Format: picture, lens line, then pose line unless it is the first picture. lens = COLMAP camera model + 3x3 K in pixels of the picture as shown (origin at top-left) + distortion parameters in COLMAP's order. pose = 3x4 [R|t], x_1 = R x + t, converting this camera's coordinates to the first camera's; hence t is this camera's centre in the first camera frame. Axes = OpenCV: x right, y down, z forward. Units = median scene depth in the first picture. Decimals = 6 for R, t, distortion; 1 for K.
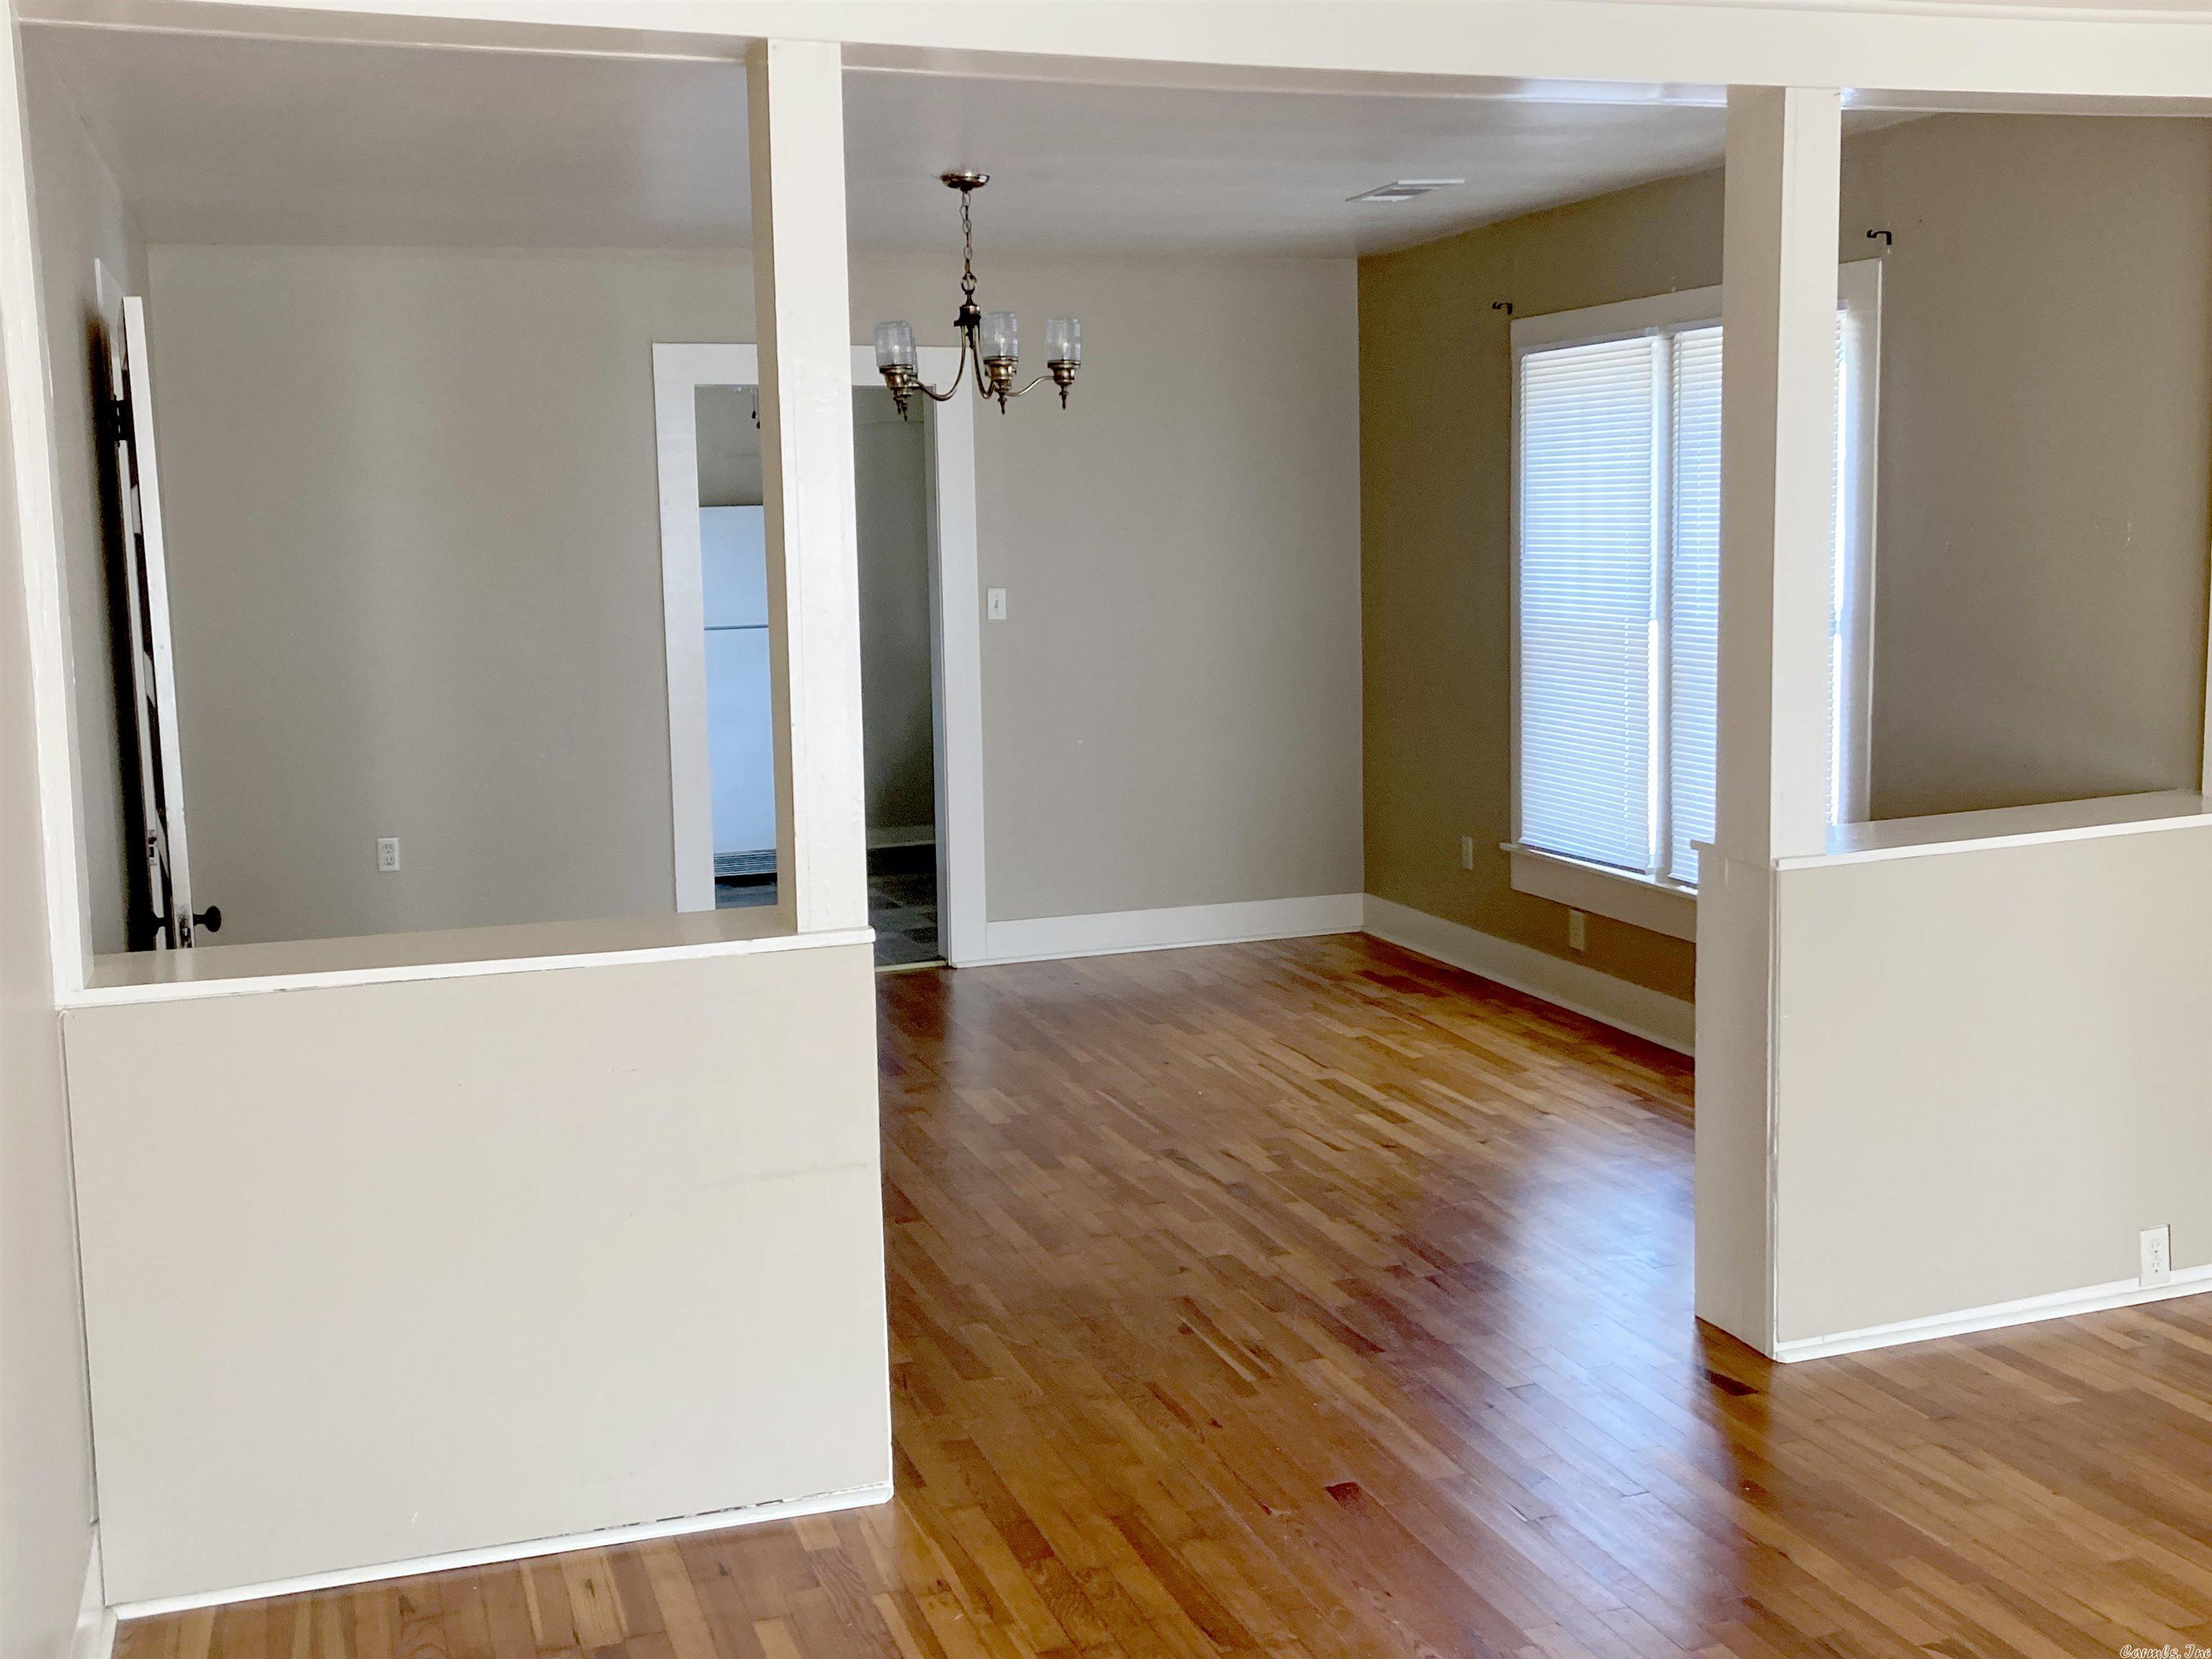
lens RADIAL K [[2312.8, 0, 1115.5], [0, 2312.8, 835.0], [0, 0, 1]] dist [0.011530, 0.000000]
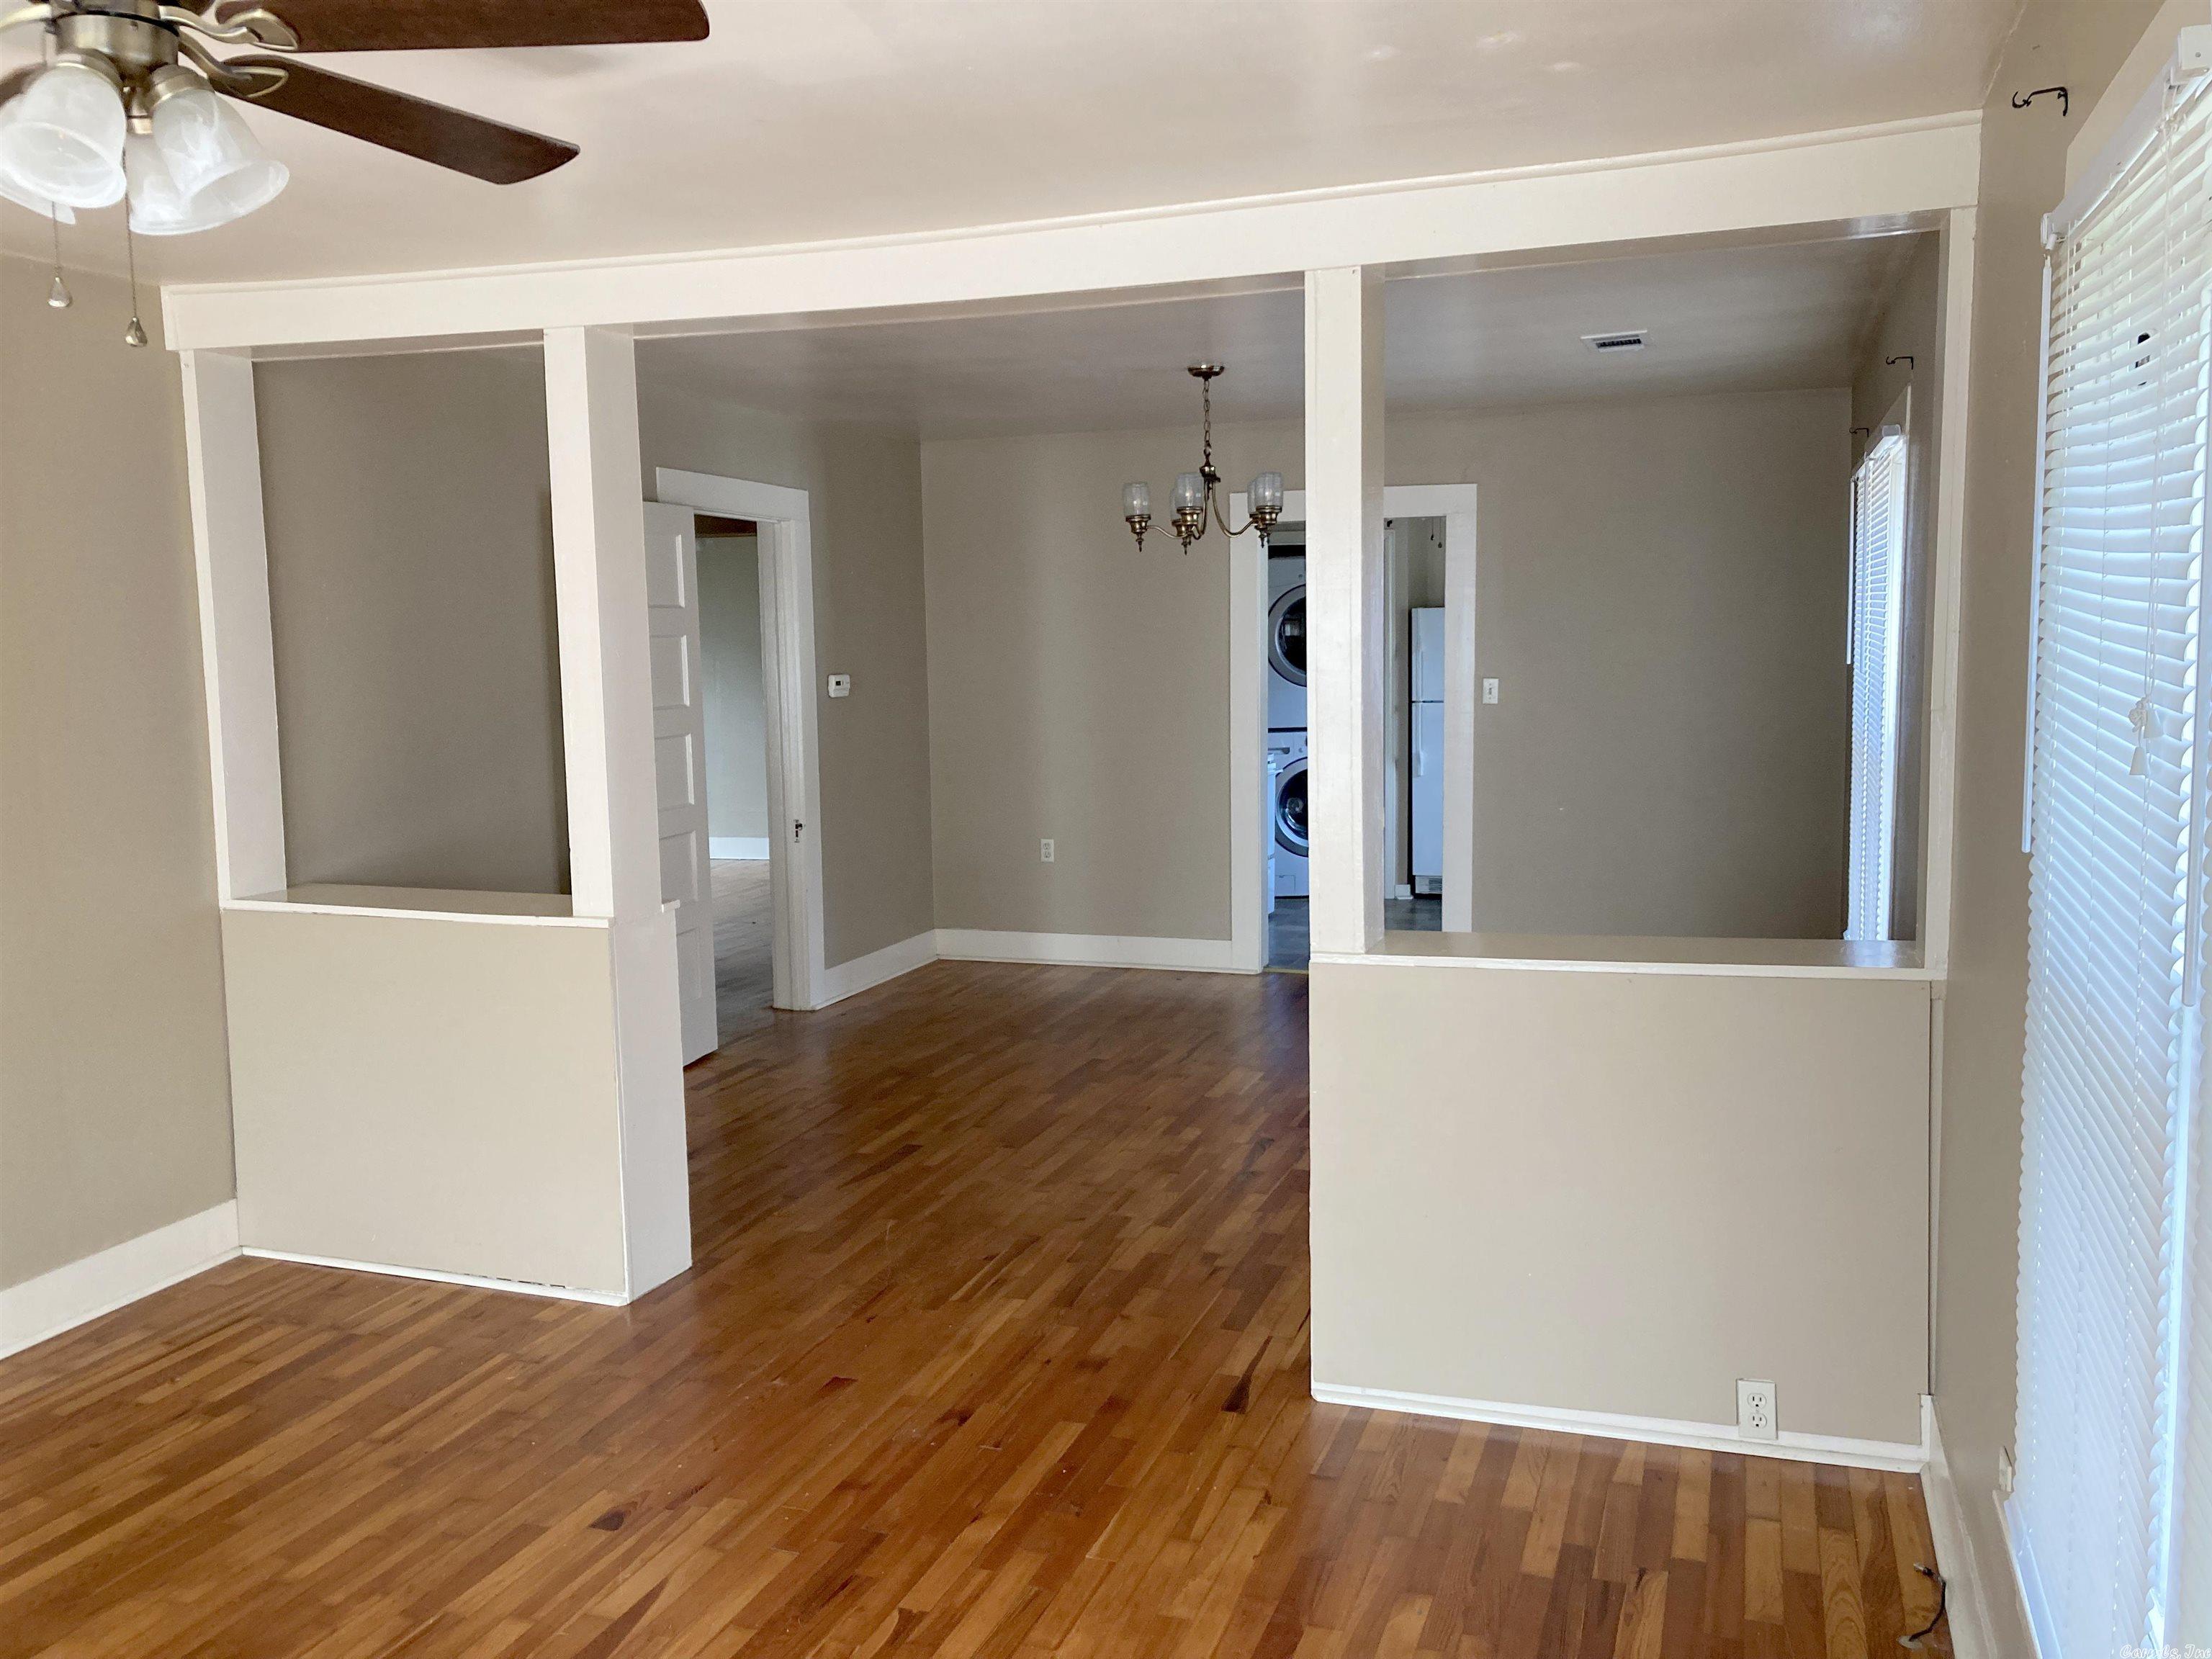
lens RADIAL K [[1799.1, 0, 1110.3], [0, 1799.1, 821.5], [0, 0, 1]] dist [0.007084, -0.021574]
pose [[0.778618, 0.075465, -0.622944, 0.589697], [-0.082163, 0.996456, 0.018016, -0.047252], [0.622095, 0.037155, 0.782059, 0.198898]]
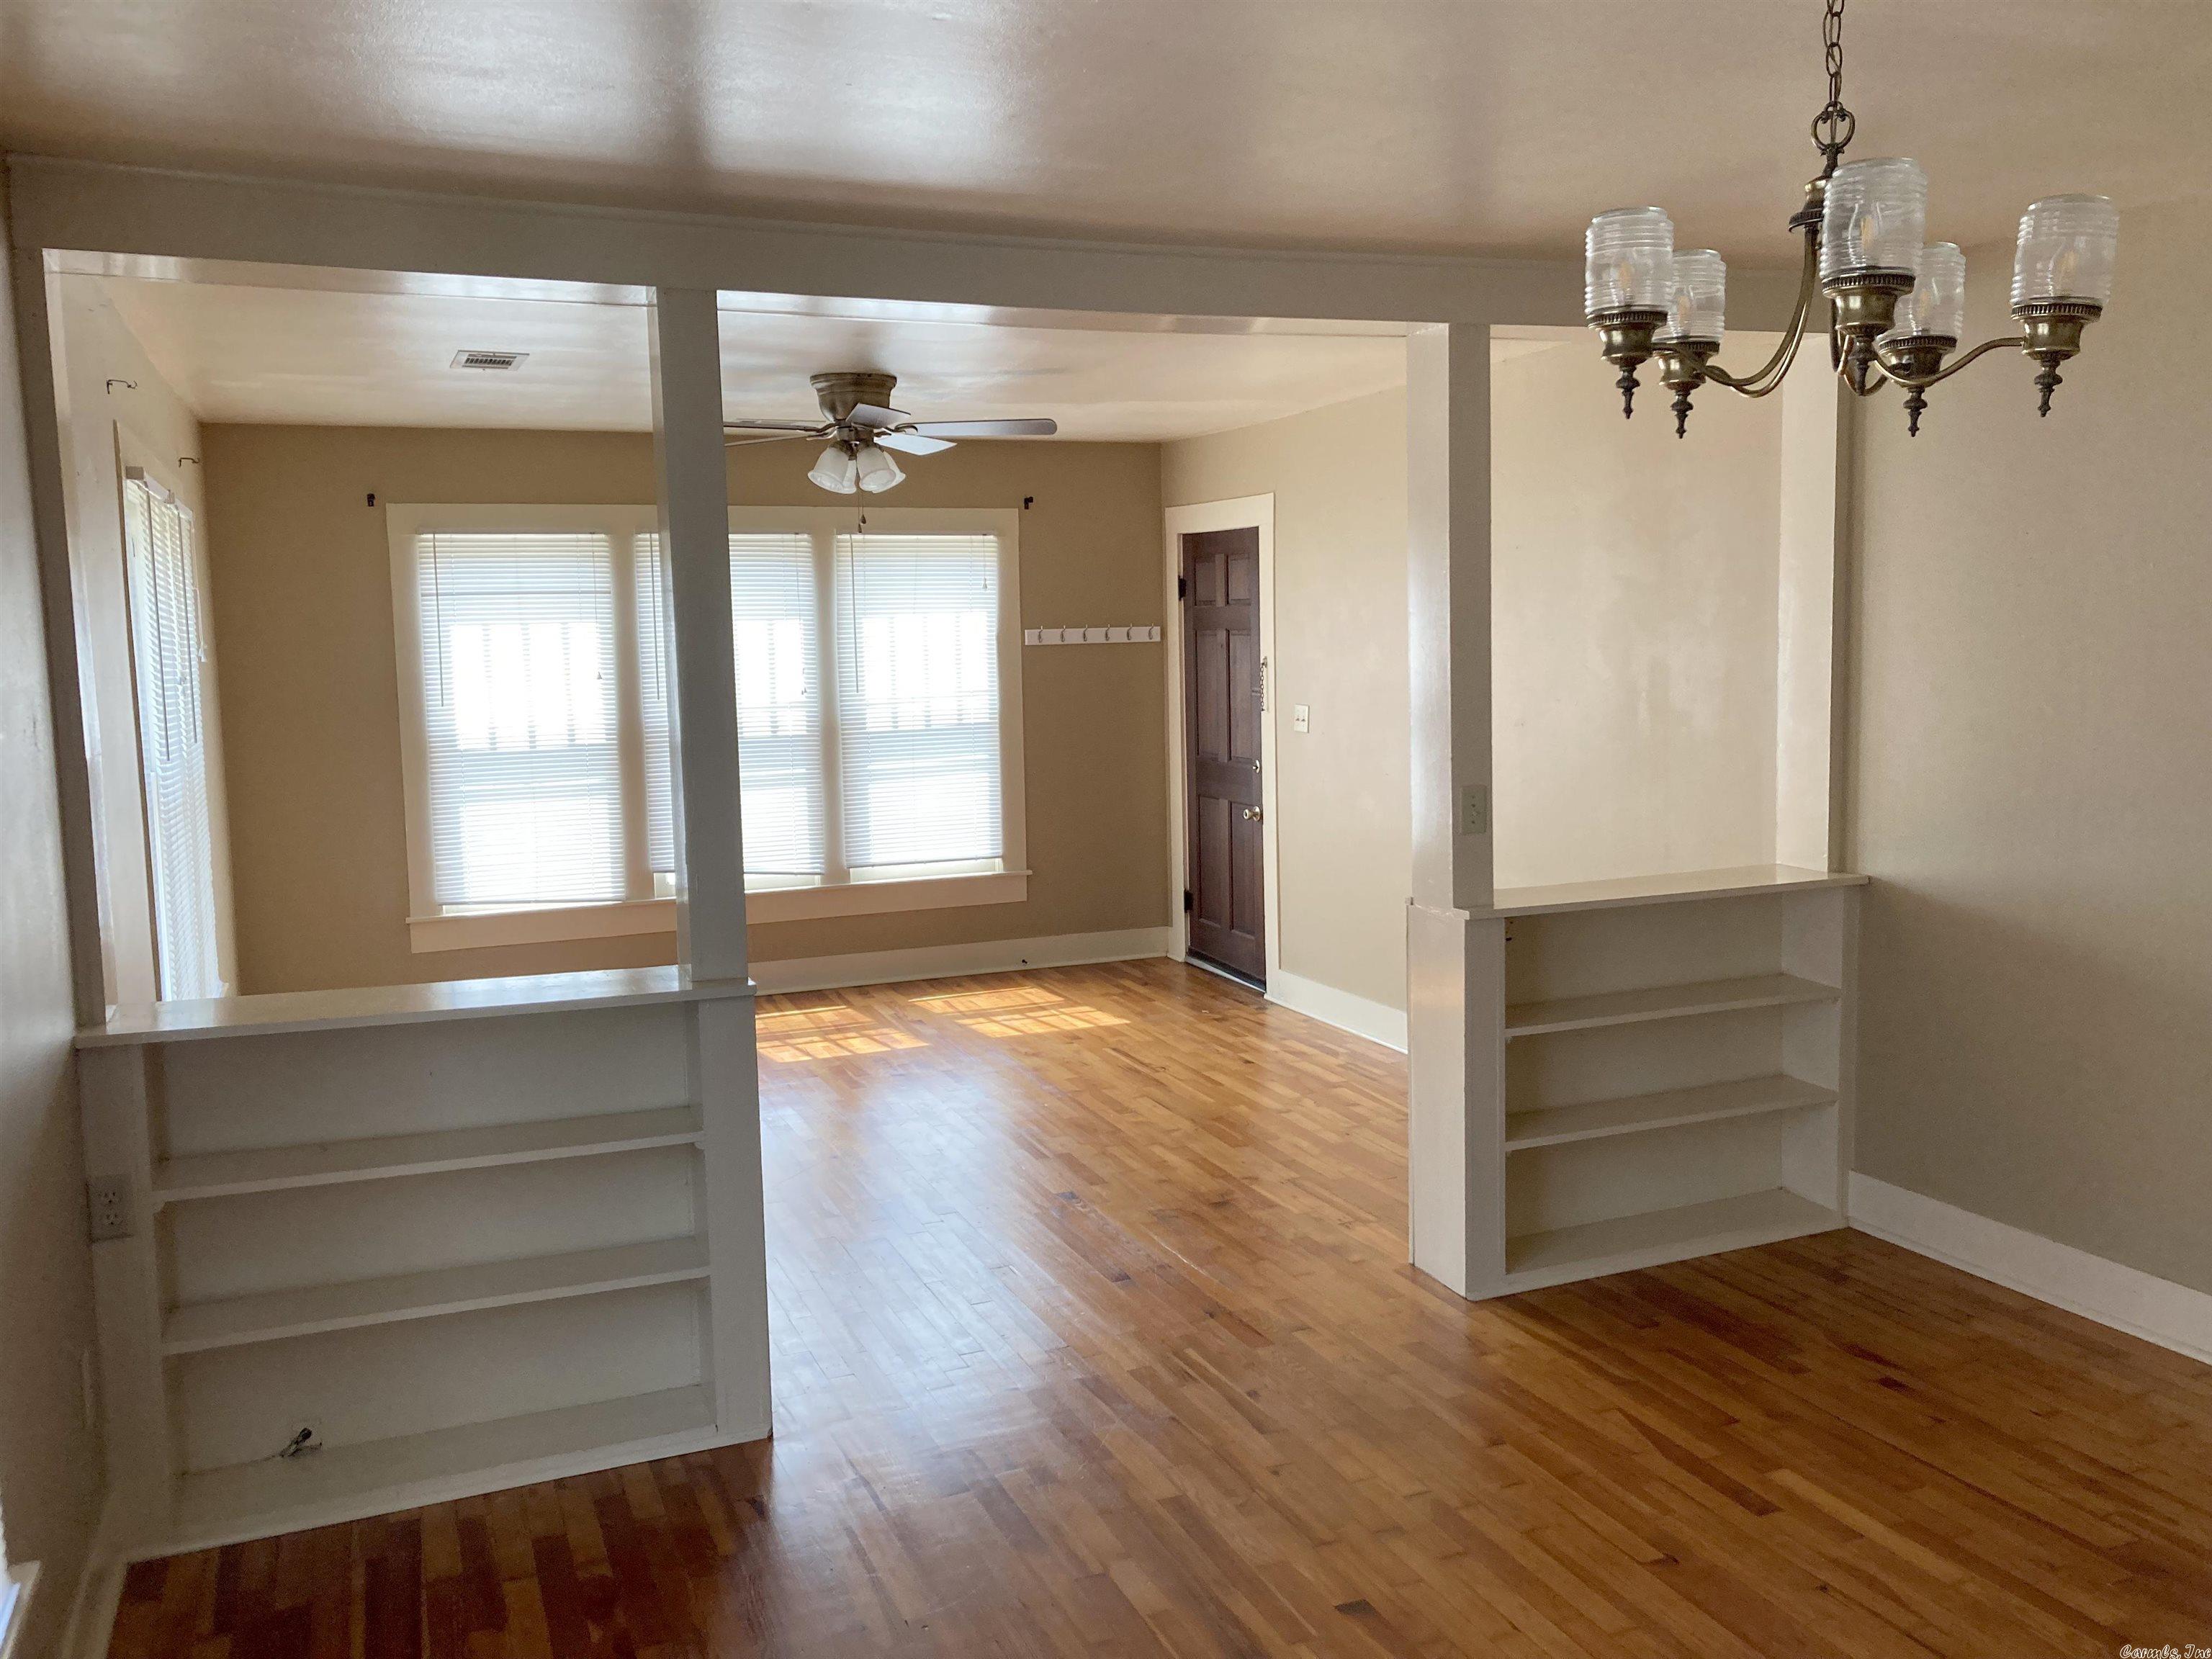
lens RADIAL K [[1799.1, 0, 1090.7], [0, 1799.1, 800.2], [0, 0, 1]] dist [0.007084, -0.021574]
pose [[-0.998025, 0.048033, -0.040473, 0.107527], [0.037194, 0.971184, 0.235412, -0.218163], [0.050614, 0.233442, -0.971053, 1.476432]]
